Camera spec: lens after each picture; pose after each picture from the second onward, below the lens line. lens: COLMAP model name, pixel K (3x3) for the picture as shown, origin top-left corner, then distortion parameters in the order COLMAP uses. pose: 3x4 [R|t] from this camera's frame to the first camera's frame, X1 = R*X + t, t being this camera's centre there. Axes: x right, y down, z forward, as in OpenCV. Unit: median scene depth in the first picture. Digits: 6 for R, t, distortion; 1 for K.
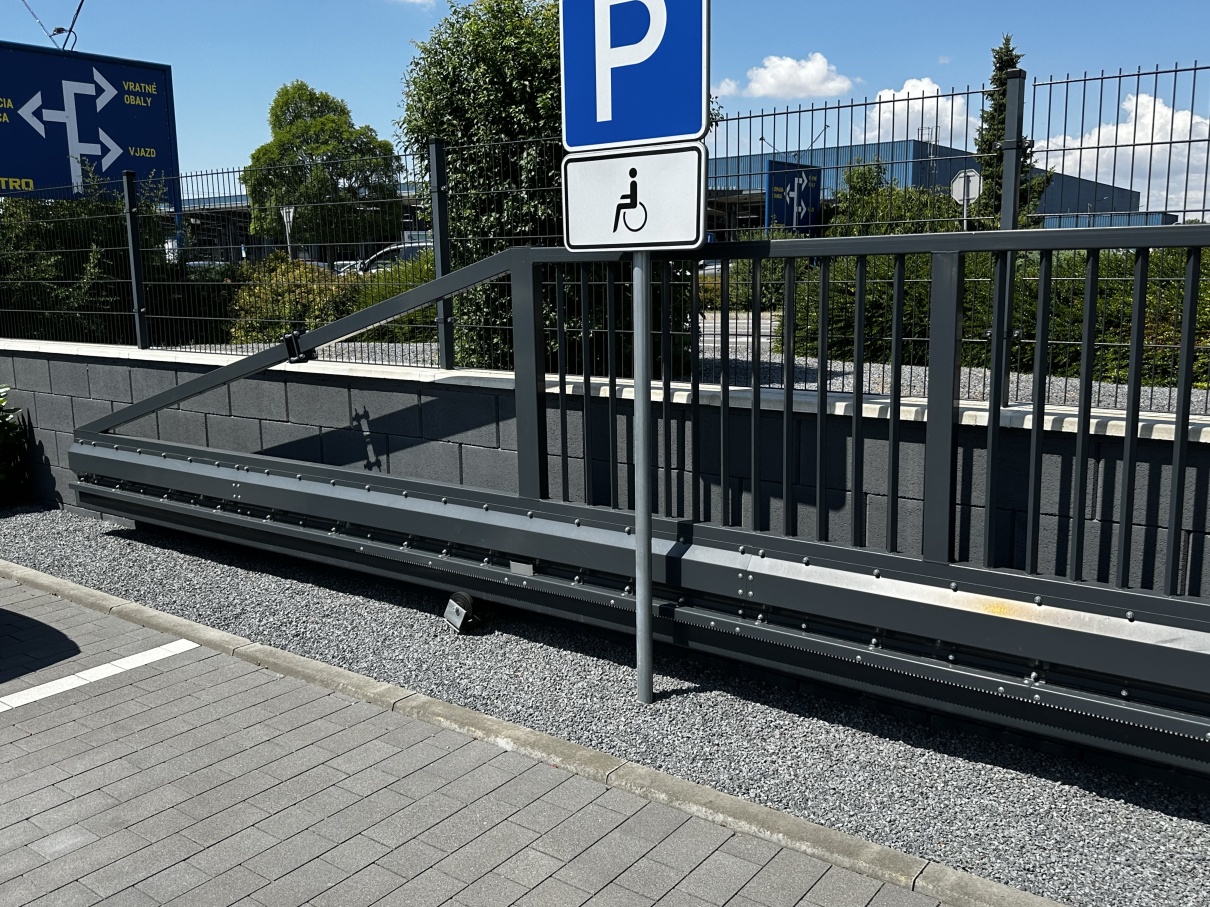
lens RADIAL K [[1047.8, 0, 612.0], [0, 1047.8, 447.3], [0, 0, 1]] dist [0.173872, -0.350213]
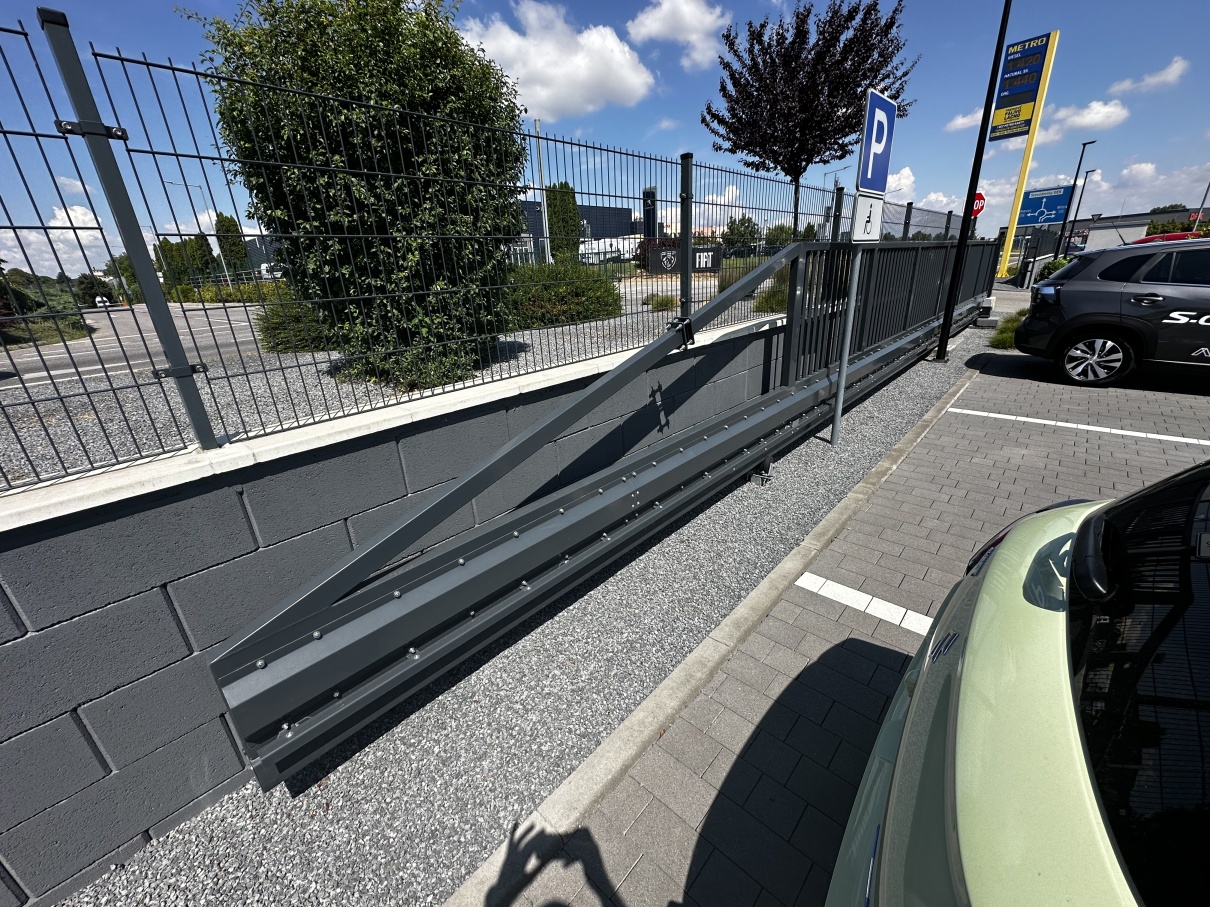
lens RADIAL K [[485.5, 0, 607.3], [0, 485.5, 458.2], [0, 0, 1]] dist [-0.000363, -0.000154]
pose [[0.103753, -0.351103, 0.930571, -0.849950], [0.217624, 0.920963, 0.323214, -0.161942], [-0.970502, 0.168980, 0.171961, 1.057333]]
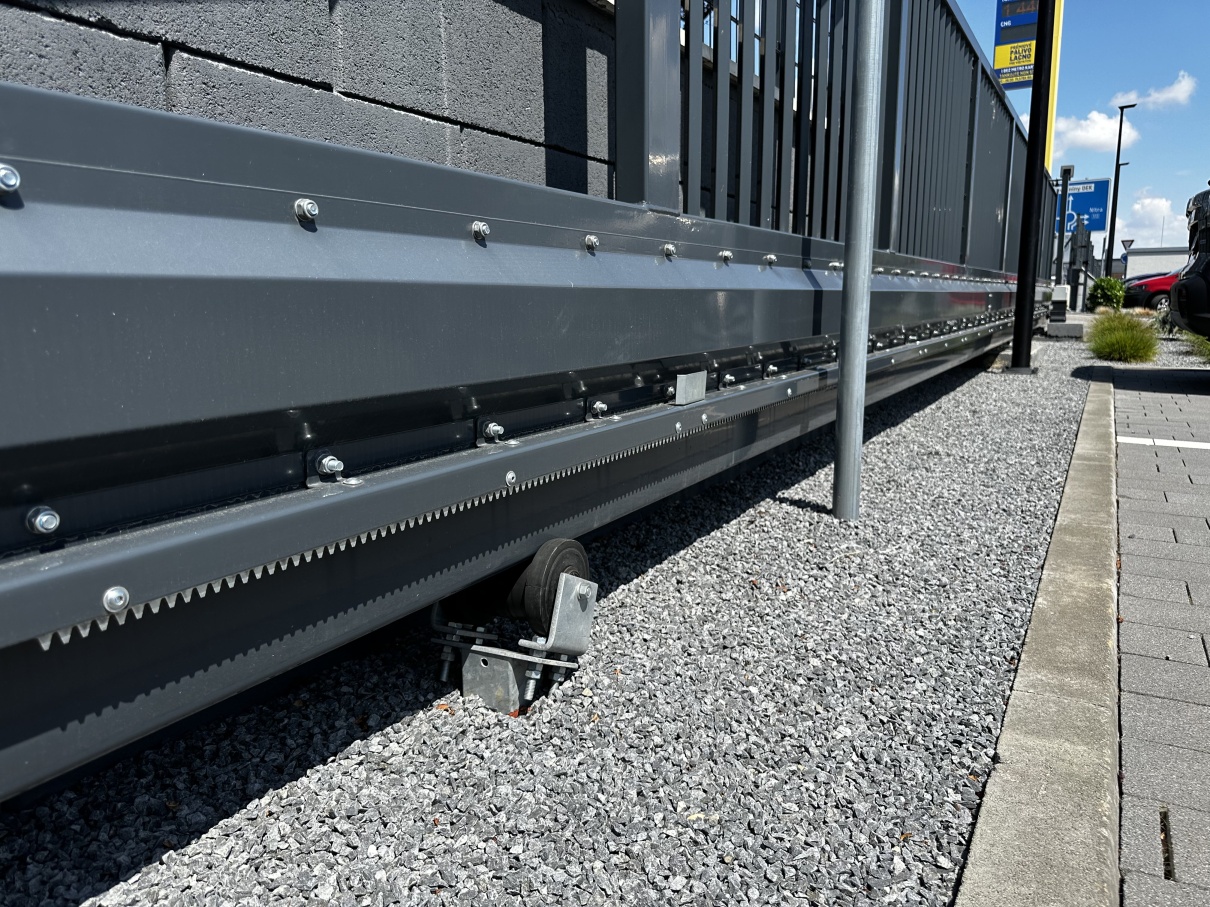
lens RADIAL K [[862.9, 0, 596.0], [0, 862.9, 455.3], [0, 0, 1]] dist [0.047227, -0.070245]
pose [[-0.108119, -0.163299, 0.980634, -0.362785], [0.171250, 0.968612, 0.180178, 0.066853], [-0.979277, 0.187415, -0.076760, 0.947969]]
